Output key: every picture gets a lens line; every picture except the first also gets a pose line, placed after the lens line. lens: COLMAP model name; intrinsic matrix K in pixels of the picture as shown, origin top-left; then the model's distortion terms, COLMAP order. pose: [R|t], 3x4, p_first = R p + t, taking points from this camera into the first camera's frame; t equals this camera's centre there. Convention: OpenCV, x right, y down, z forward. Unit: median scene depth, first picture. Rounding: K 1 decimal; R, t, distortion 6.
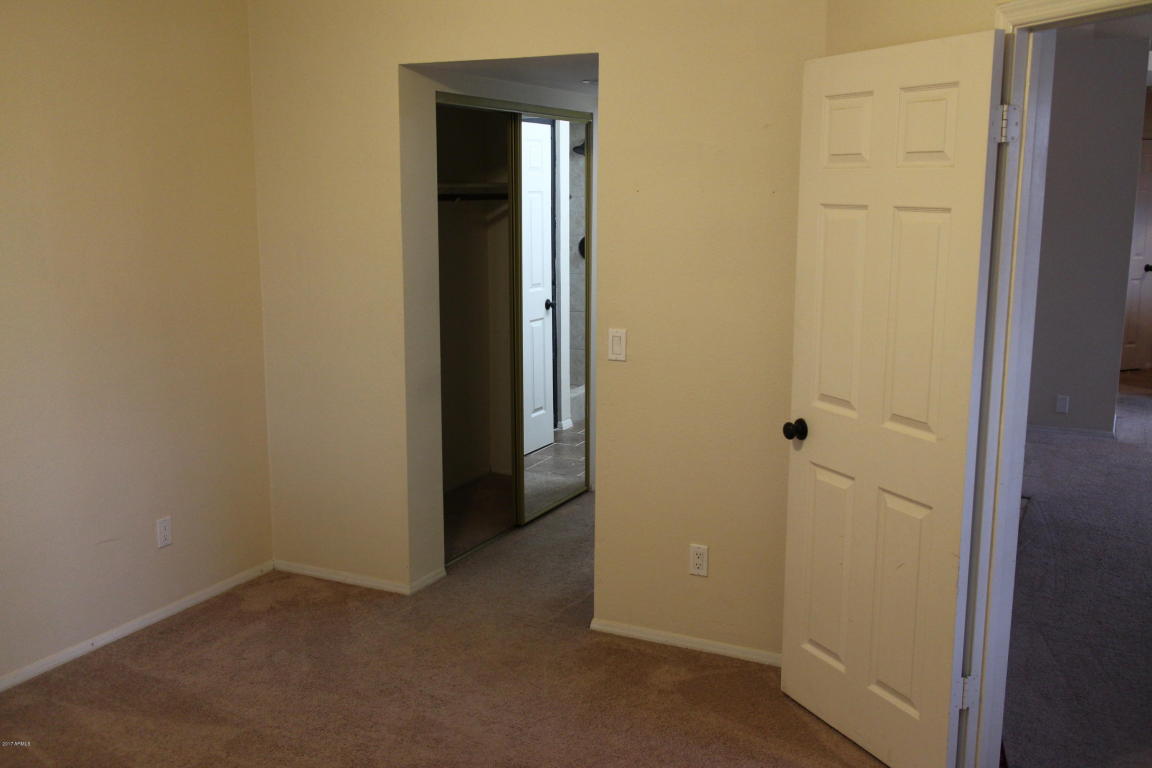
lens RADIAL K [[1115.4, 0, 576.0], [0, 1115.4, 384.0], [0, 0, 1]] dist [0.000381, -0.001118]
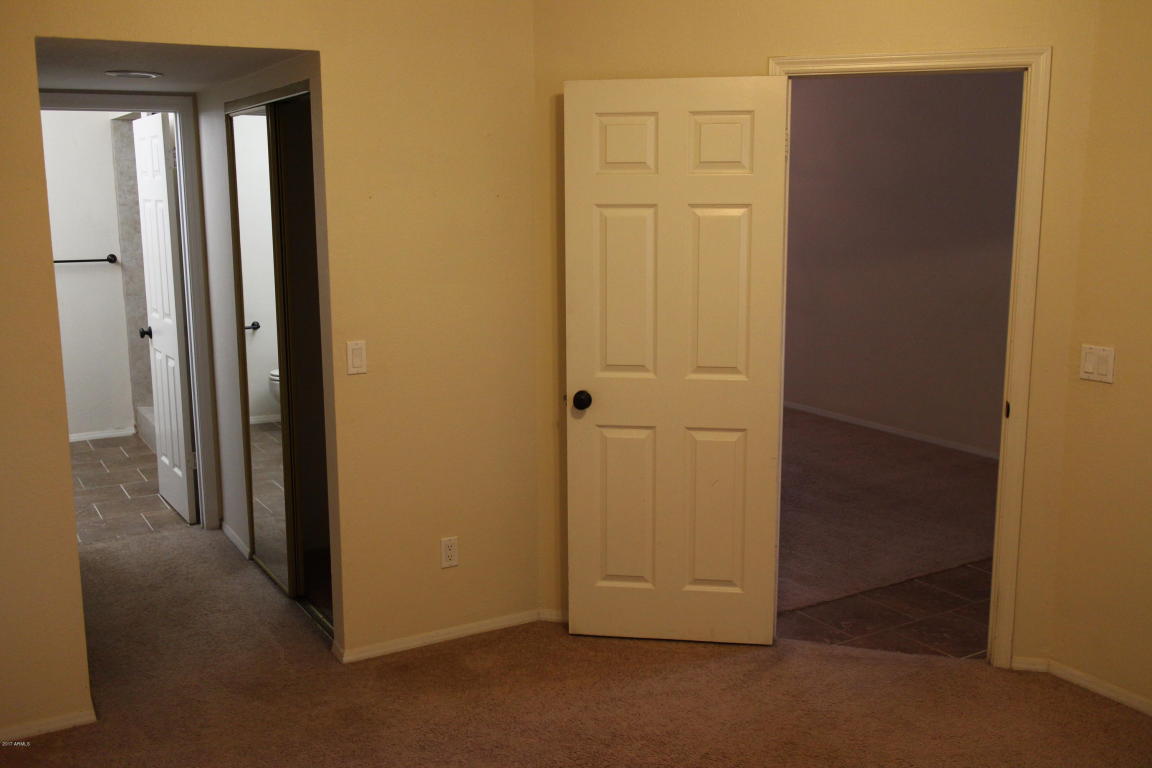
lens RADIAL K [[1115.4, 0, 576.0], [0, 1115.4, 384.0], [0, 0, 1]] dist [0.000381, -0.001118]
pose [[0.551629, -0.152112, 0.820102, -0.756285], [0.156452, 0.984648, 0.077396, -0.066868], [-0.819285, 0.085613, 0.566958, 0.353073]]
